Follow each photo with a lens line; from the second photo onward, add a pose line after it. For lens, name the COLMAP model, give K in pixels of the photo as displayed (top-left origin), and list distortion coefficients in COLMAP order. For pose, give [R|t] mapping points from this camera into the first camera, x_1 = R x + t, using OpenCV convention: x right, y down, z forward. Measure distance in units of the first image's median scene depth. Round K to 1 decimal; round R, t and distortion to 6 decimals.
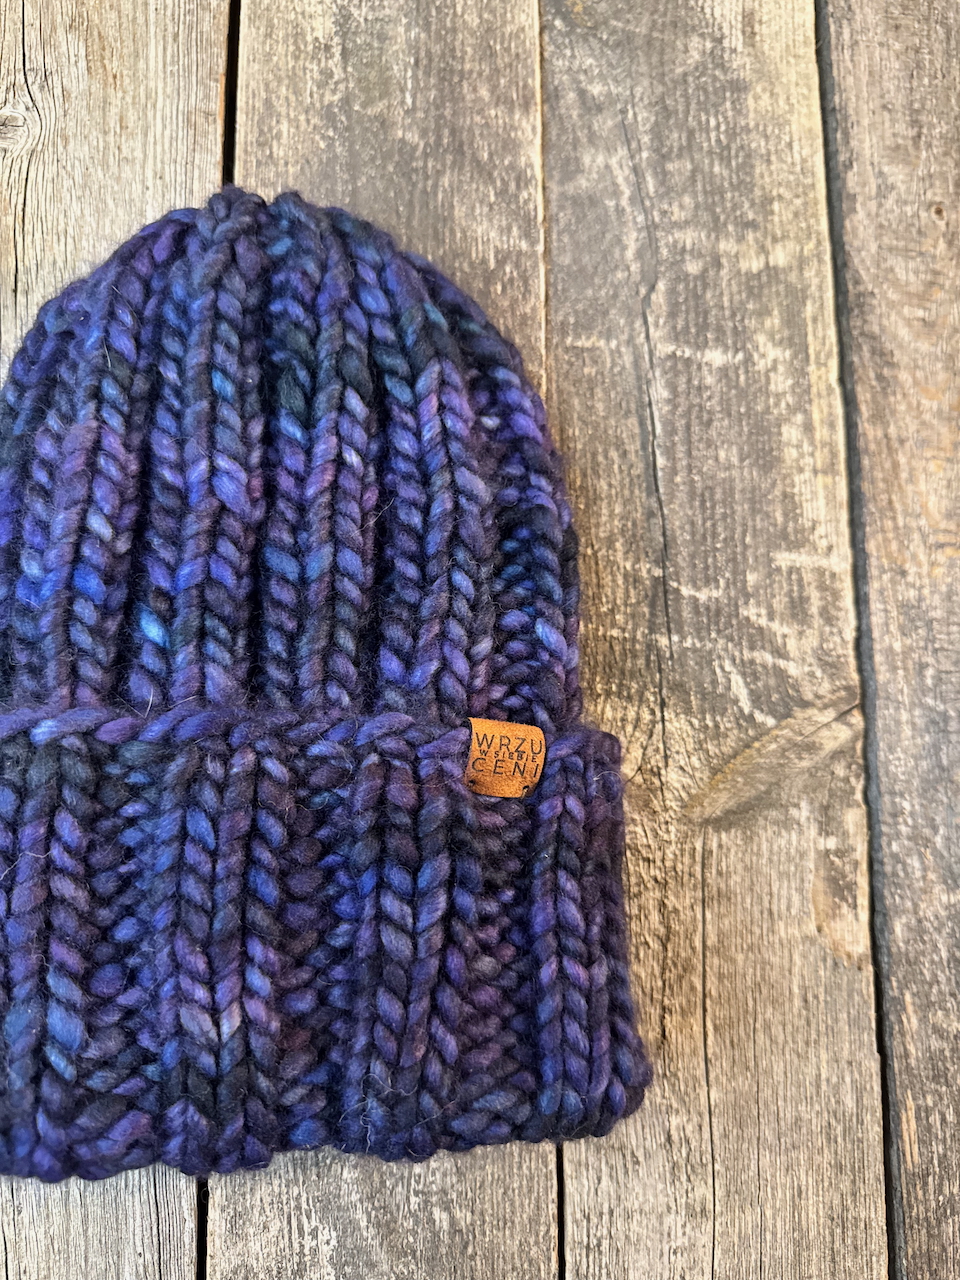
lens RADIAL K [[943.2, 0, 485.9], [0, 943.2, 640.9], [0, 0, 1]] dist [0.093031, -0.256057]
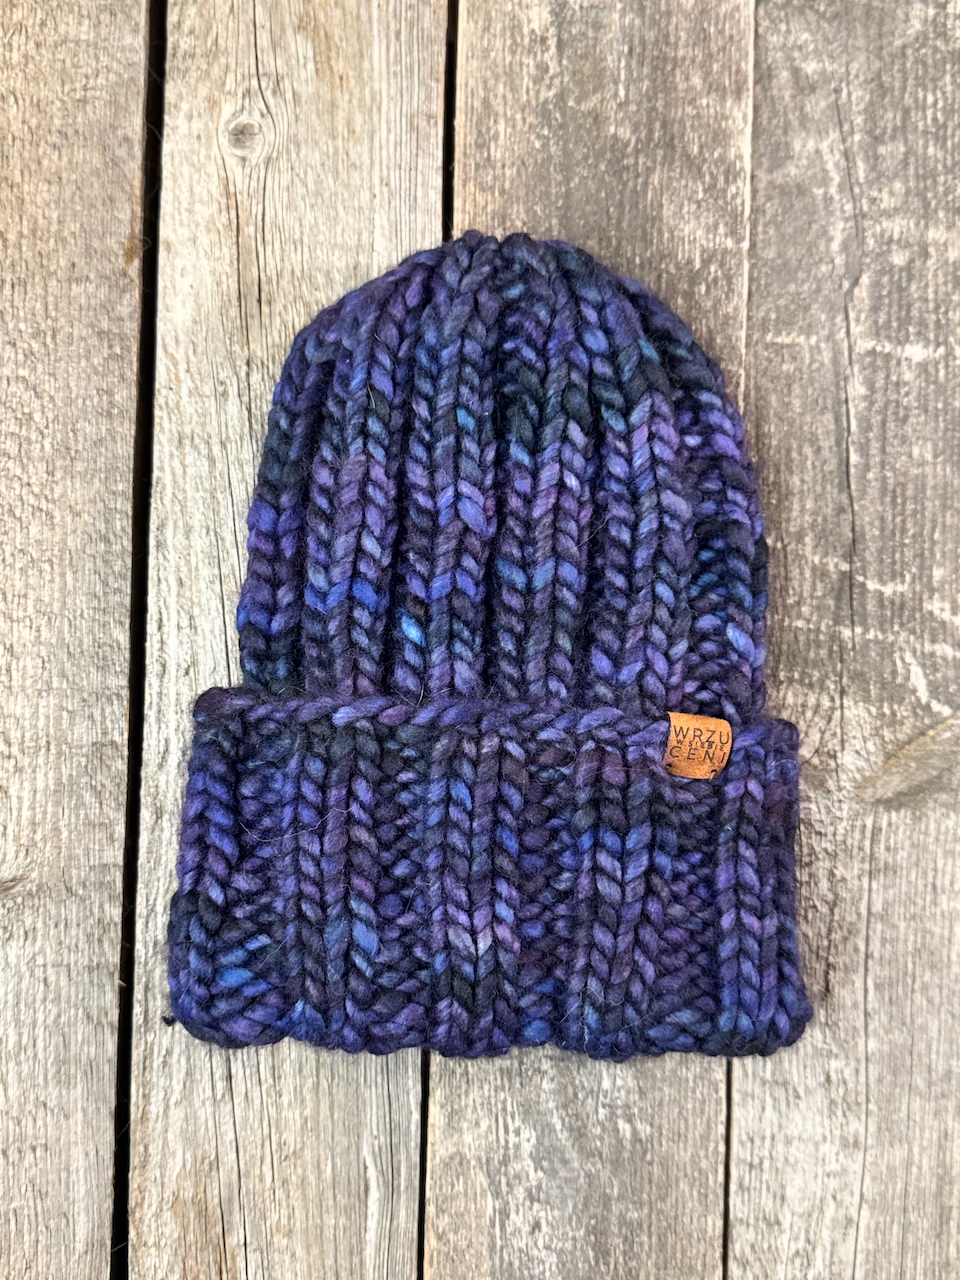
lens RADIAL K [[1358.9, 0, 475.2], [0, 1358.9, 643.1], [0, 0, 1]] dist [0.185912, -0.550453]
pose [[0.993928, 0.034479, -0.104491, -0.066133], [-0.022607, 0.993367, 0.112739, -0.155487], [0.107685, -0.109693, 0.988115, -0.579221]]
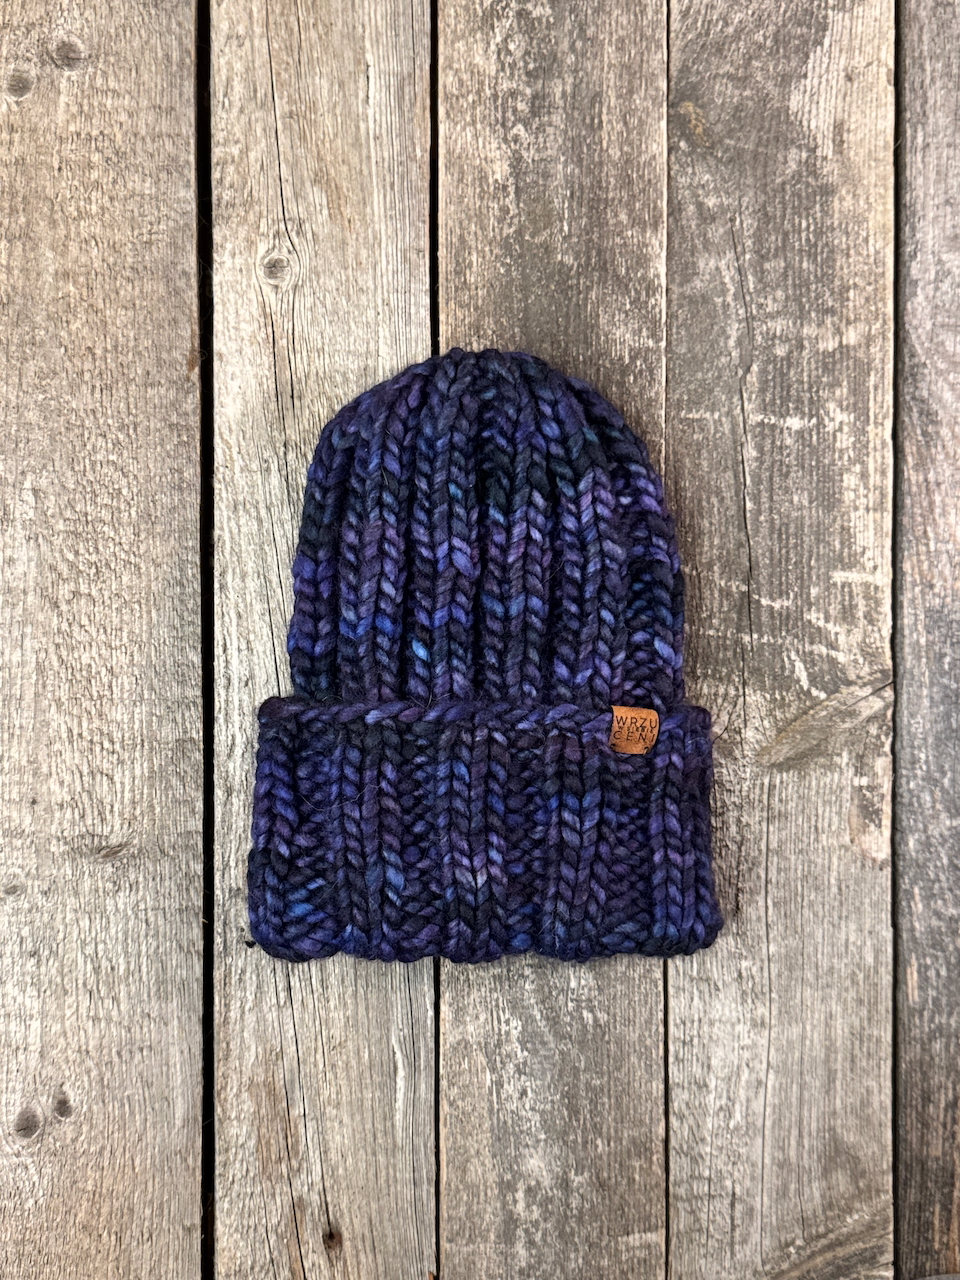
lens RADIAL K [[1338.0, 0, 480.2], [0, 1338.0, 647.1], [0, 0, 1]] dist [0.197251, -0.582560]
pose [[0.997219, 0.009166, -0.073956, -0.058442], [0.001338, 0.990043, 0.140756, -0.273089], [0.074510, -0.140464, 0.987278, -1.016503]]
